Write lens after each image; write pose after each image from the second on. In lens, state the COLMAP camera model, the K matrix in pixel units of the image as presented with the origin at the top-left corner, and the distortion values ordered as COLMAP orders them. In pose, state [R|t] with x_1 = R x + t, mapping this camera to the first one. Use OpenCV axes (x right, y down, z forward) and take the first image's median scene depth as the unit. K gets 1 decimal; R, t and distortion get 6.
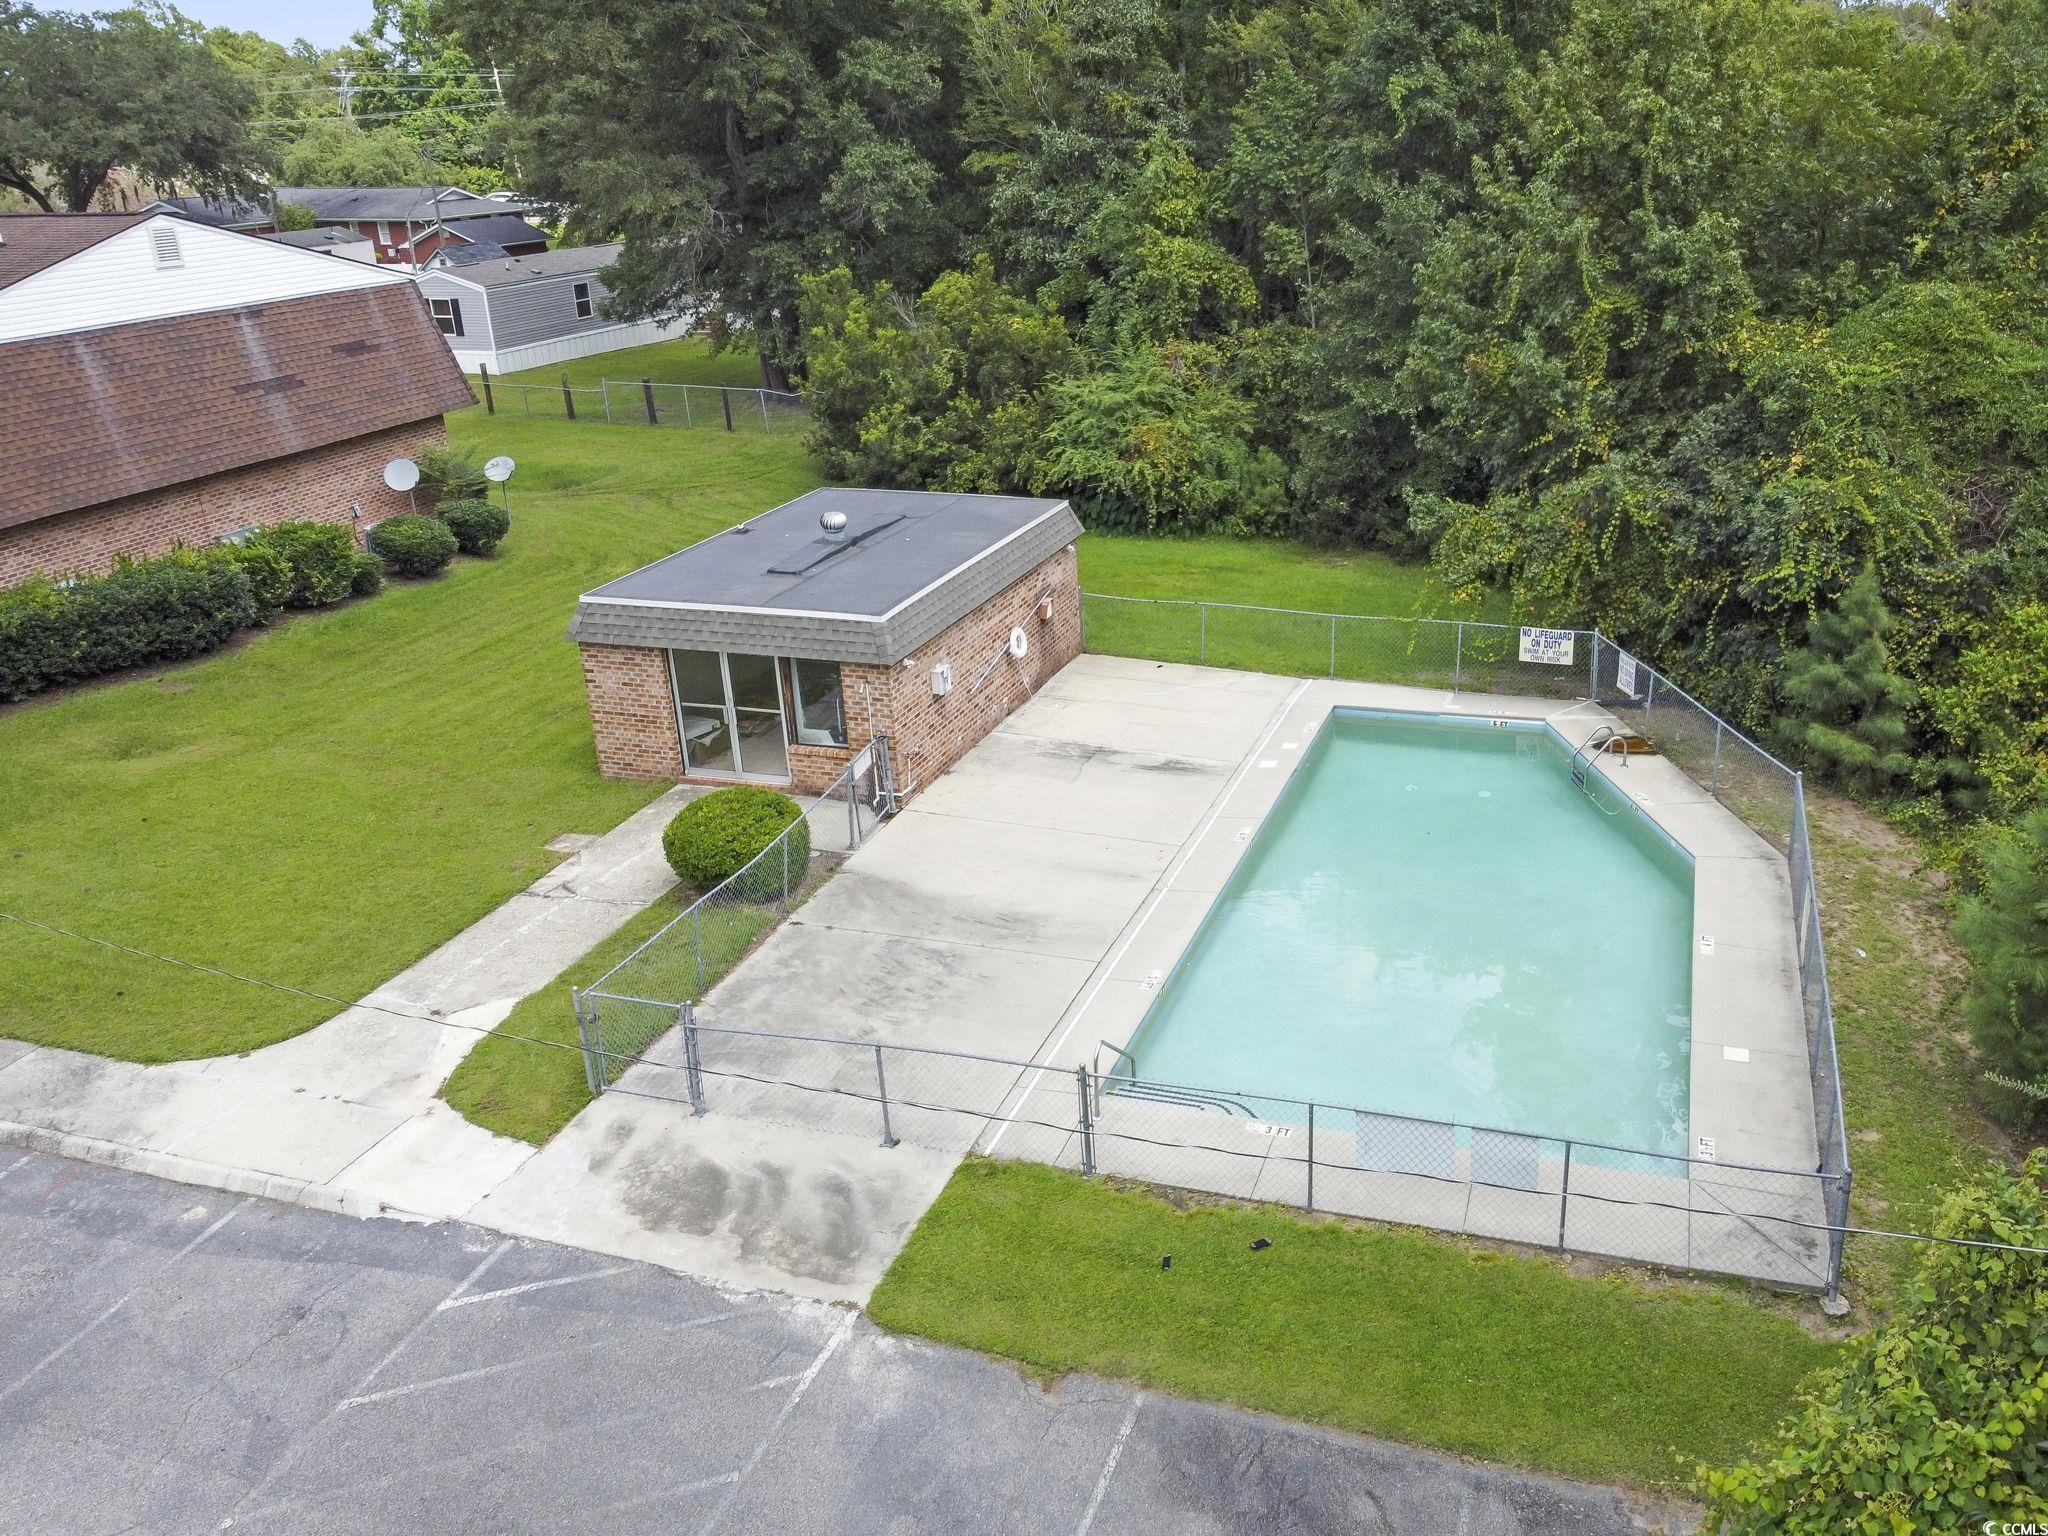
lens RADIAL K [[1832.0, 0, 1024.0], [0, 1832.0, 768.0], [0, 0, 1]] dist [0.072325, -0.002107]
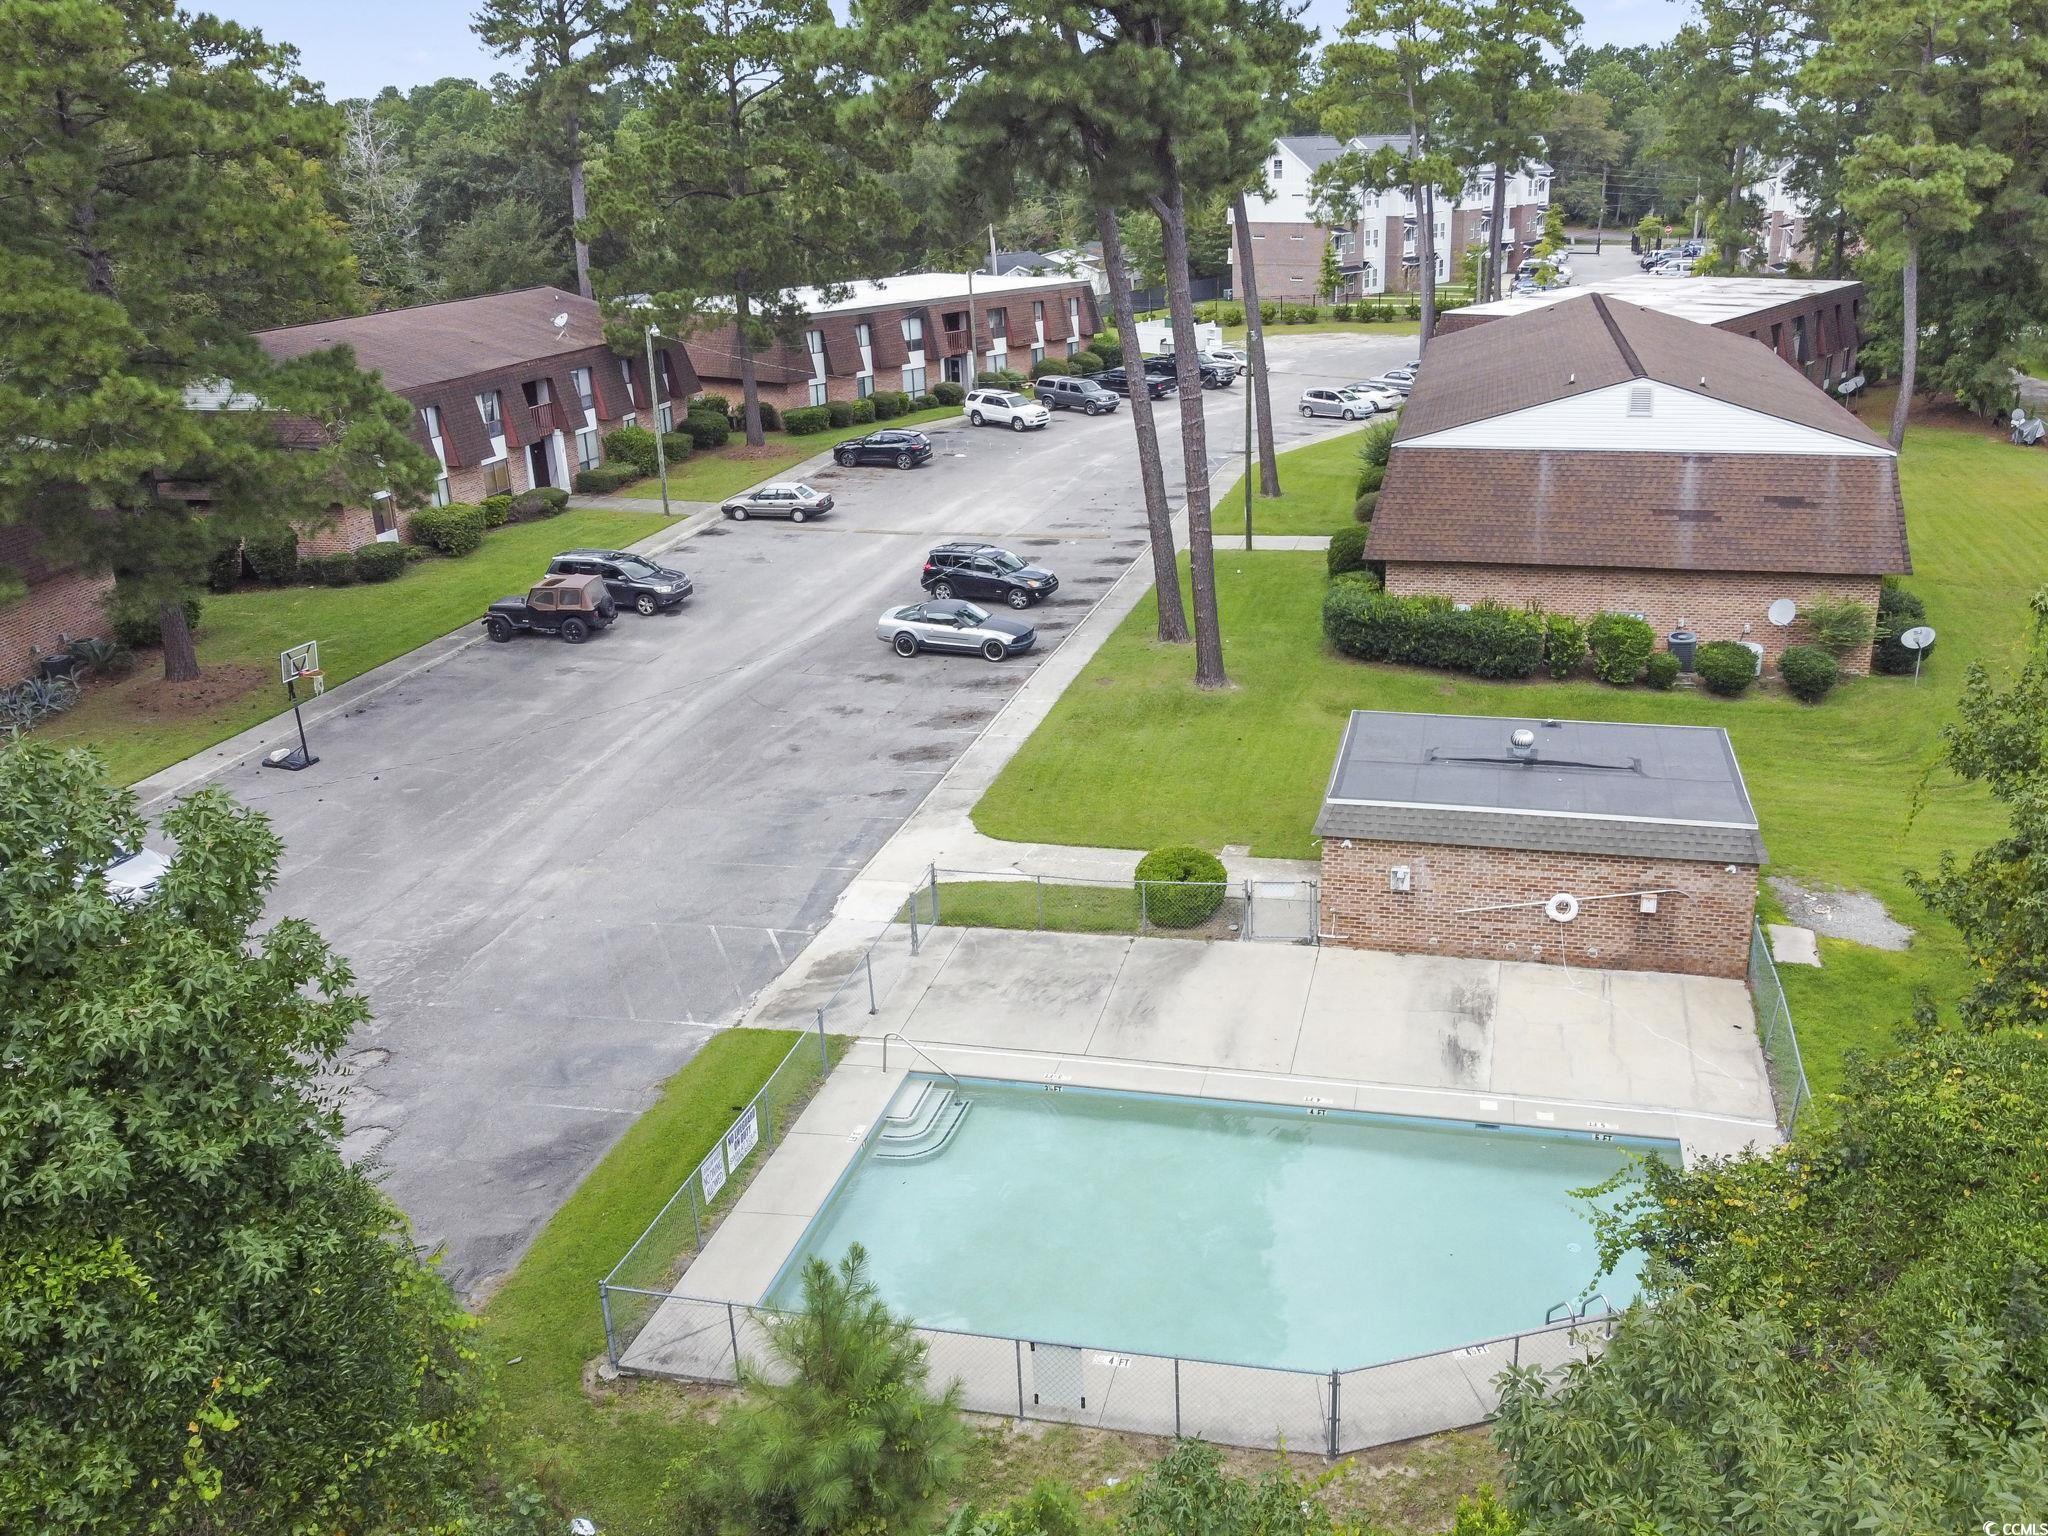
lens RADIAL K [[1632.3, 0, 1048.3], [0, 1632.3, 765.9], [0, 0, 1]] dist [0.004651, -0.003171]
pose [[0.079065, 0.387083, -0.918649, 0.874123], [-0.316873, 0.883497, 0.344999, -0.402603], [0.945167, 0.263817, 0.192510, 0.557782]]
